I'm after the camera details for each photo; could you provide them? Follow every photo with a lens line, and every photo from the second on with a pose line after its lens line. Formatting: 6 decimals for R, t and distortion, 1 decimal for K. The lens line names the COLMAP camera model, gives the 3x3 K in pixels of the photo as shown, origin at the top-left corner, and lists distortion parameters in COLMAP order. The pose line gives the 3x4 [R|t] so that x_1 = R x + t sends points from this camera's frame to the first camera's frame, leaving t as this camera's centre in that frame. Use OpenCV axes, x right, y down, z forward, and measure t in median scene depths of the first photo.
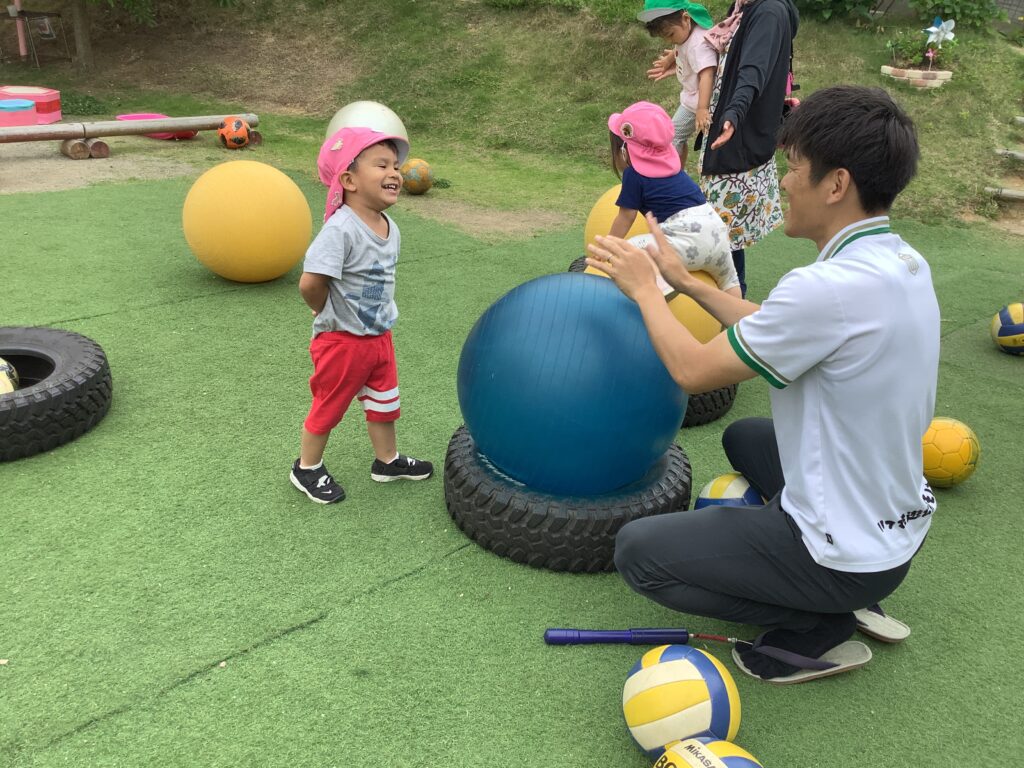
lens RADIAL K [[912.7, 0, 512.0], [0, 912.7, 384.0], [0, 0, 1]] dist [0.046689, -0.097572]
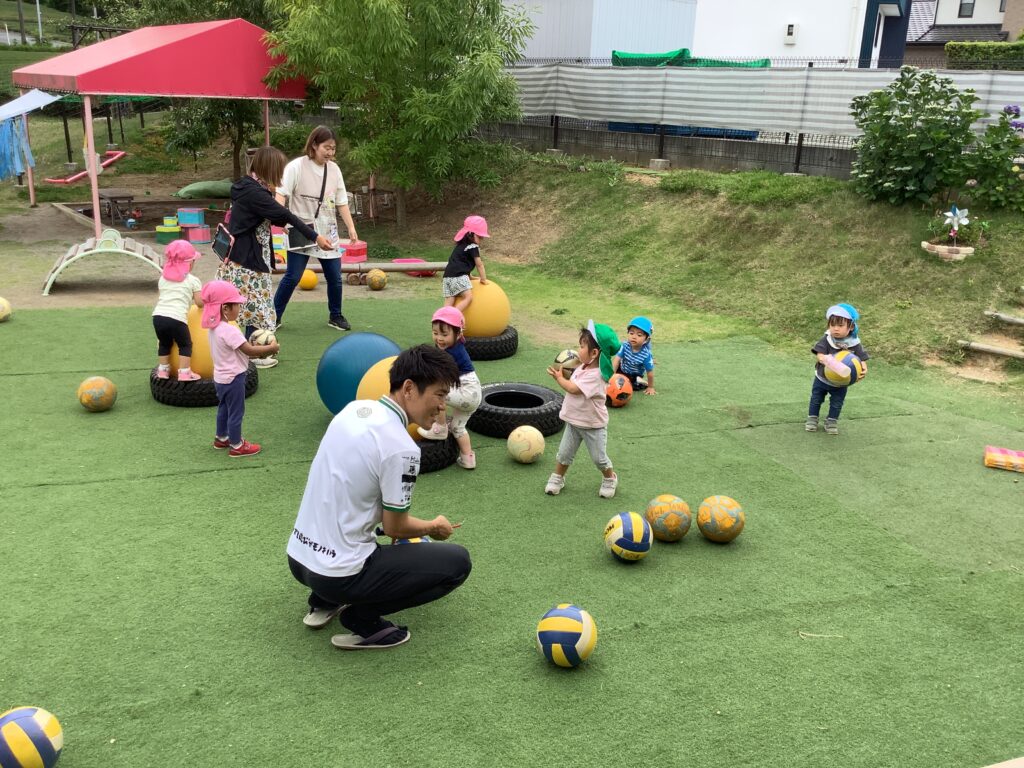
lens RADIAL K [[912.7, 0, 512.0], [0, 912.7, 384.0], [0, 0, 1]] dist [0.046689, -0.097572]
pose [[0.908680, 0.089807, -0.407720, 0.394163], [-0.149337, 0.981894, -0.116547, 0.064651], [0.389871, 0.166792, 0.905639, -0.286360]]
